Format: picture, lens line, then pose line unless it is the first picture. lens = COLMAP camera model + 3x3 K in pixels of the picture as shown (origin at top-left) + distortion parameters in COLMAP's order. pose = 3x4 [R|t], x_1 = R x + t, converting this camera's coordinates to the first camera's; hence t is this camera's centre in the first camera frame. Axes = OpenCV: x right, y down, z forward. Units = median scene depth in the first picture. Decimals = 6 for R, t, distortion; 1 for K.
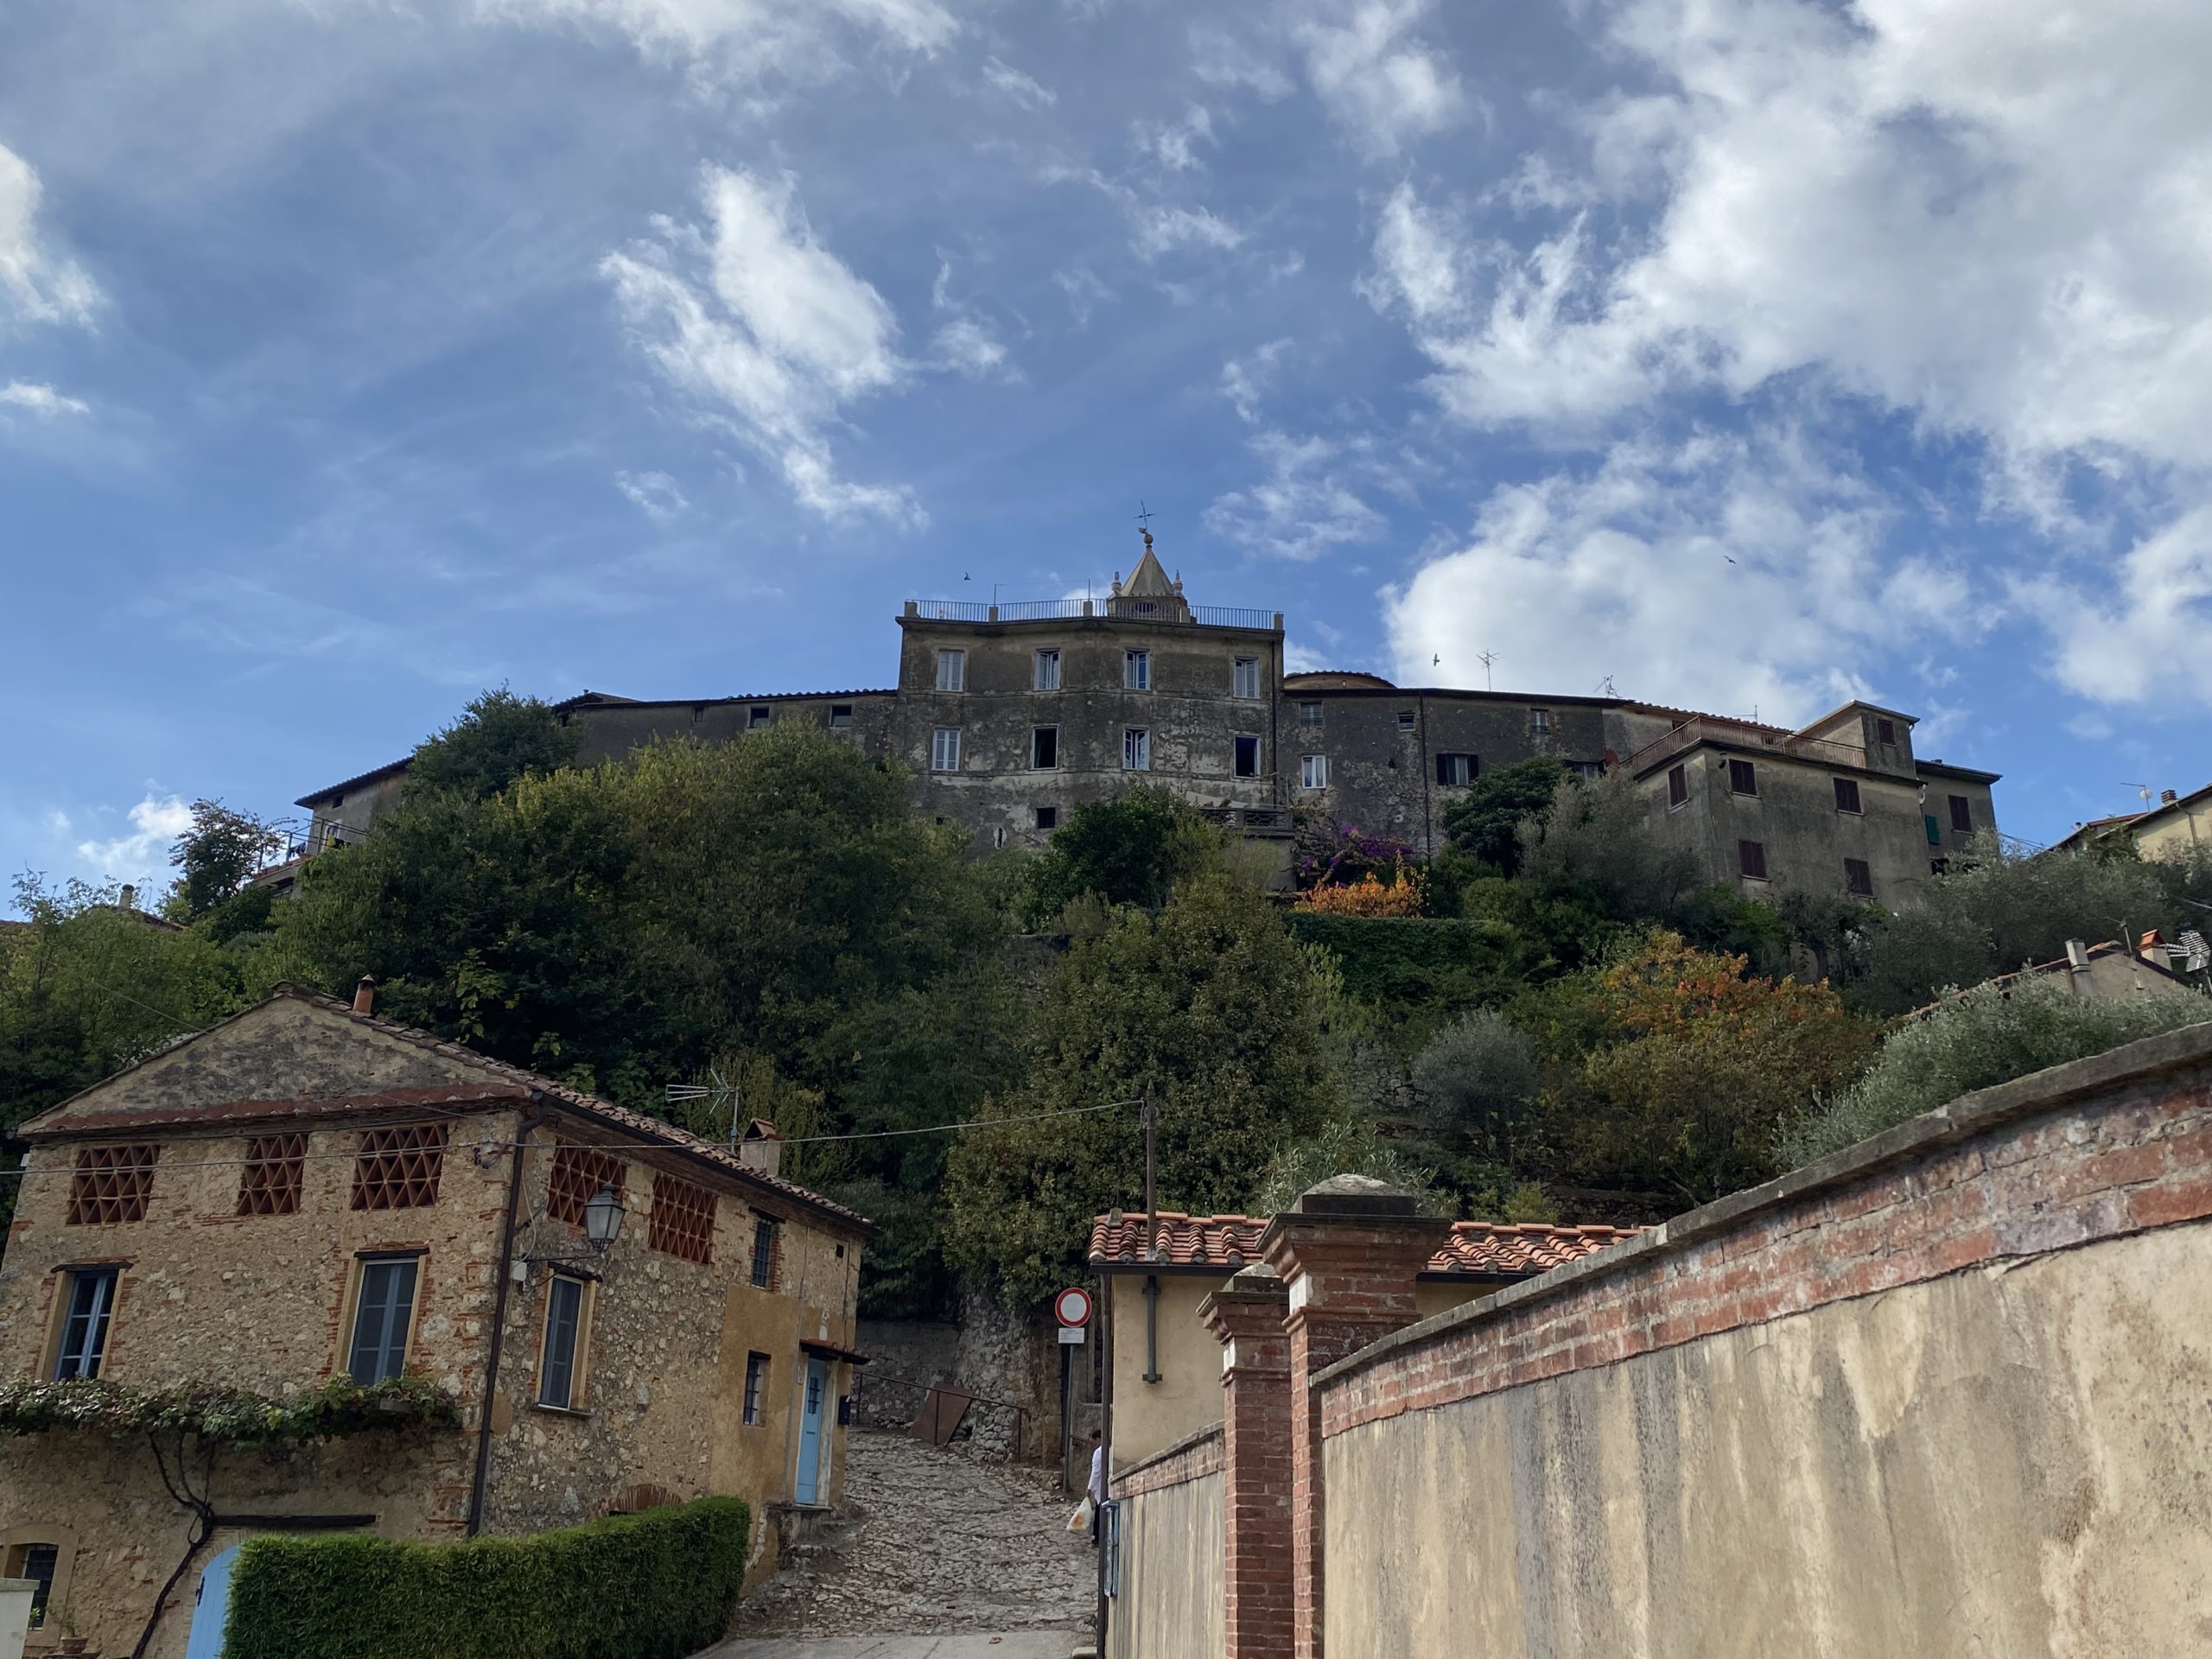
lens RADIAL K [[1922.9, 0, 1106.0], [0, 1922.9, 829.5], [0, 0, 1]] dist [0.116243, -0.180017]
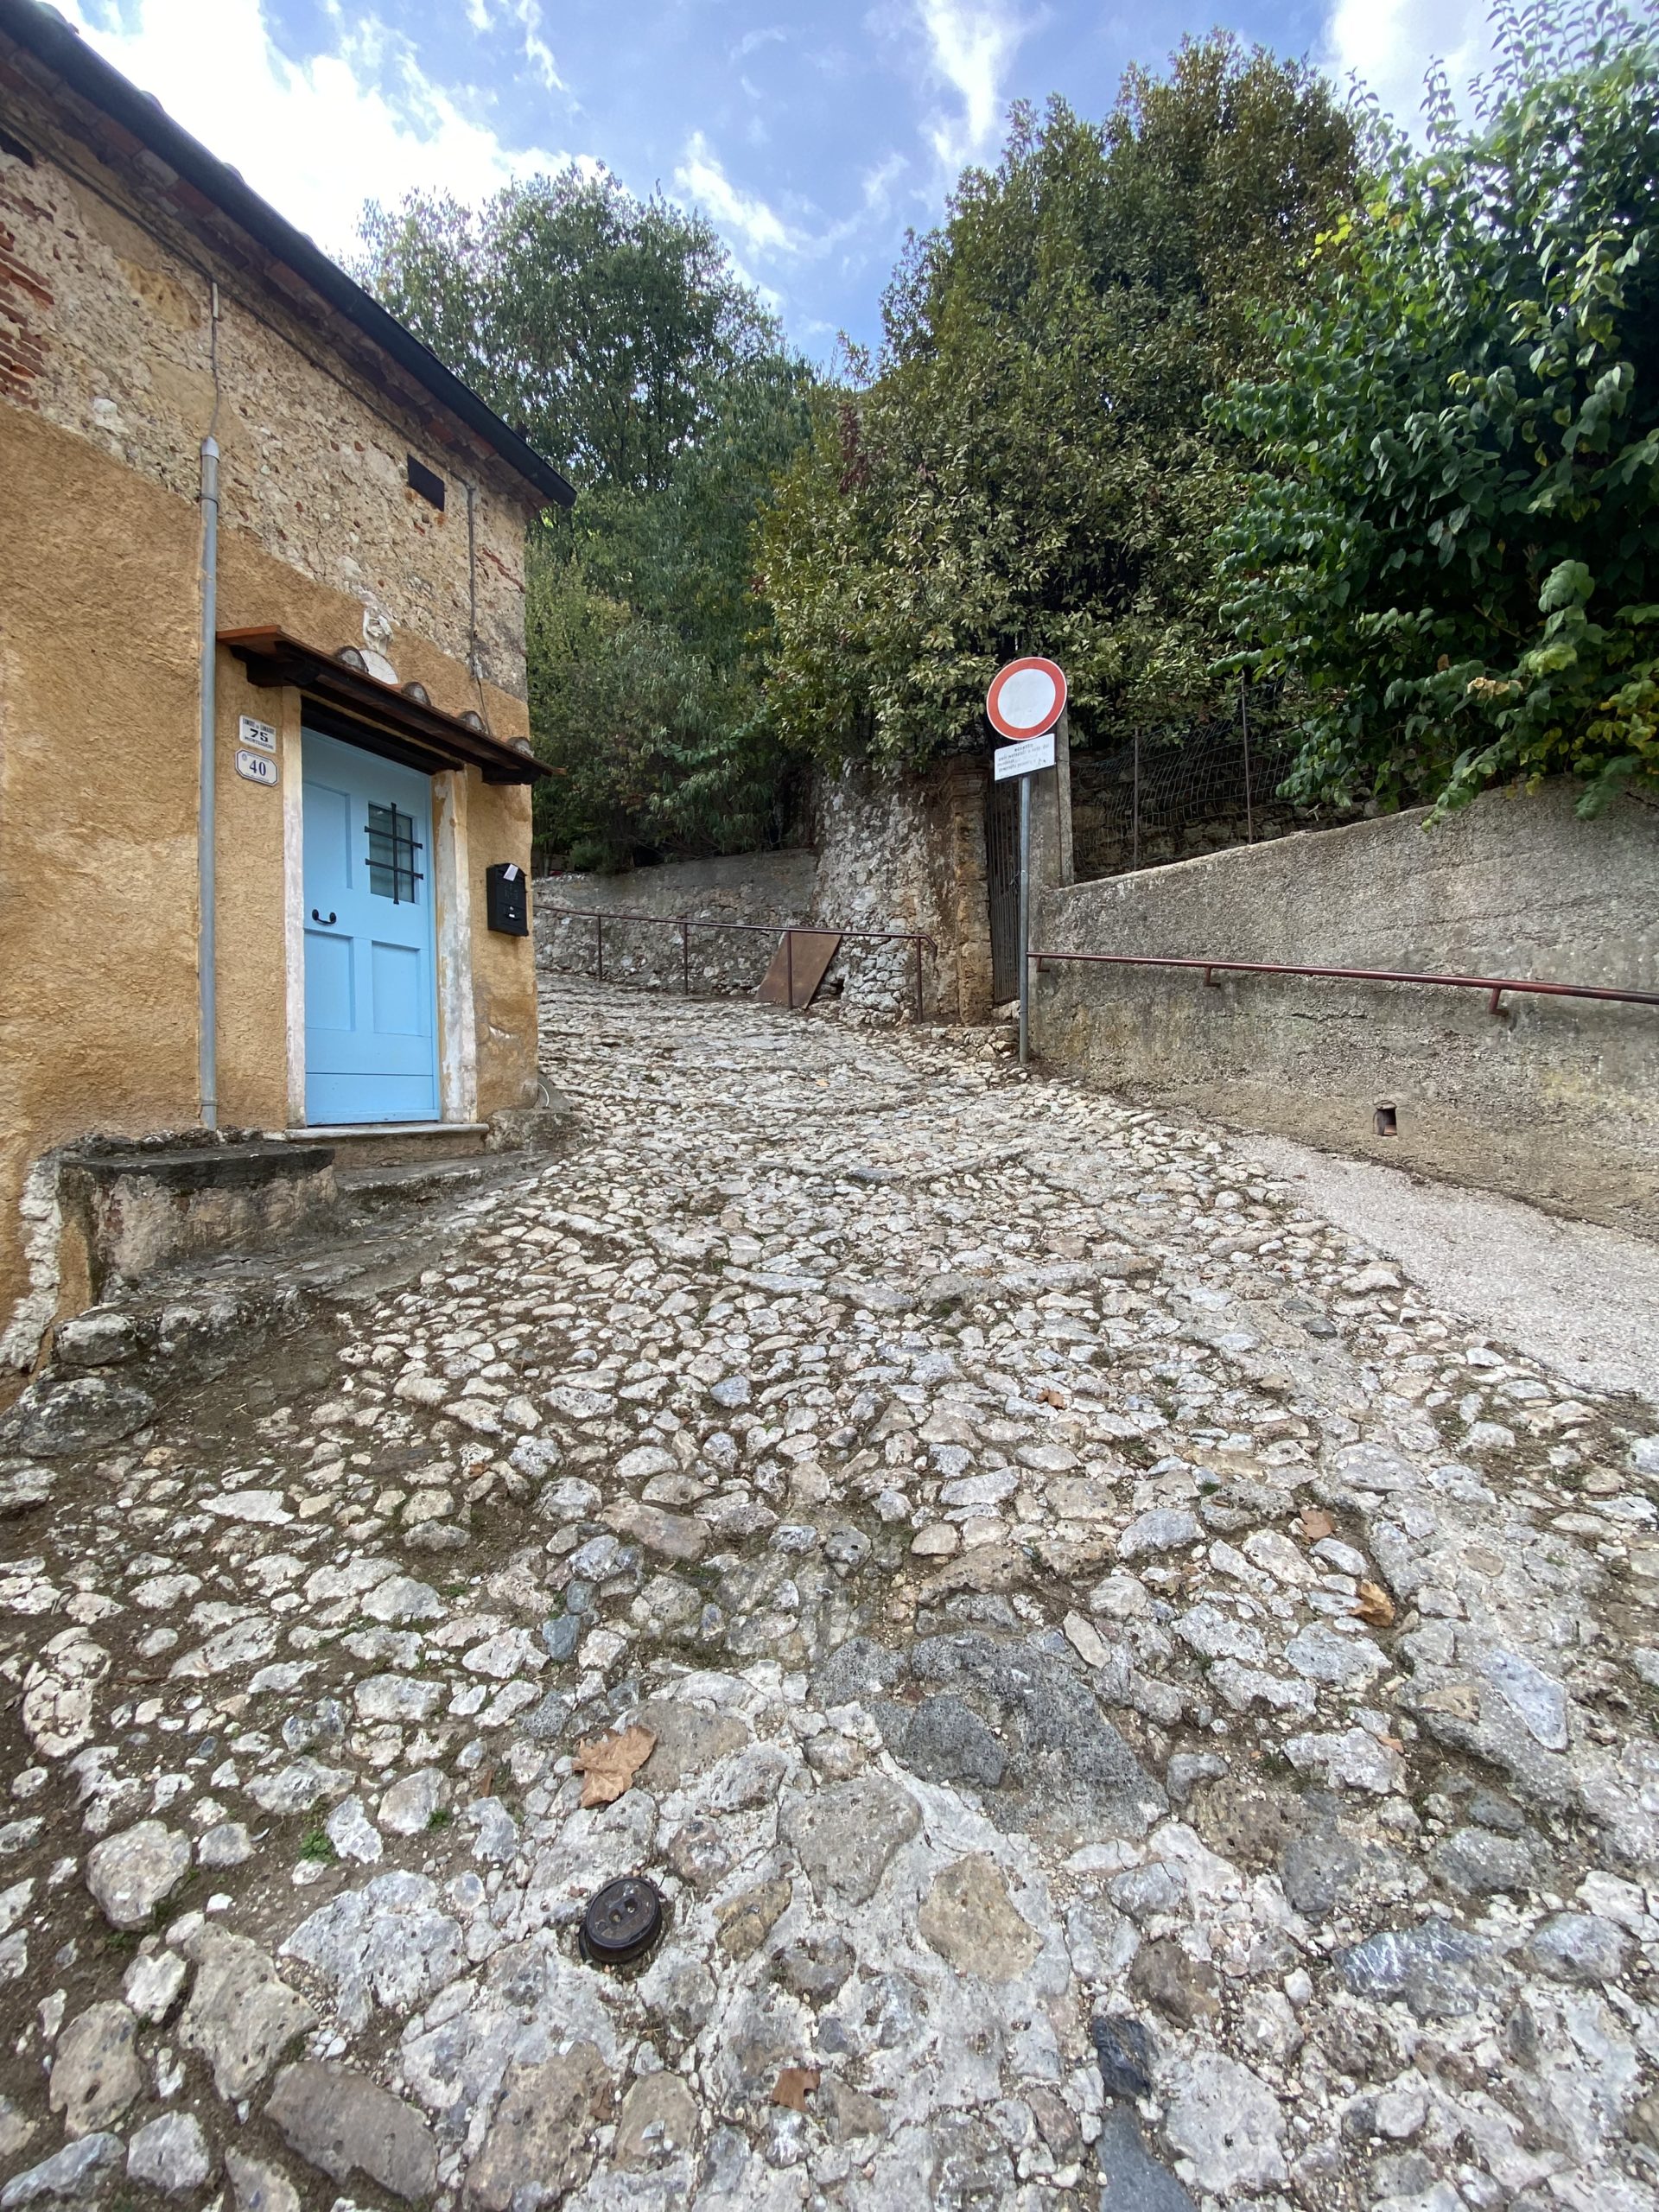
lens RADIAL K [[888.8, 0, 829.5], [0, 888.8, 1106.0], [0, 0, 1]] dist [-0.000099, -0.000009]
pose [[0.992227, -0.049242, -0.114286, -0.042789], [0.087027, 0.931029, 0.354416, 0.248332], [0.088951, -0.361607, 0.928078, 0.727961]]
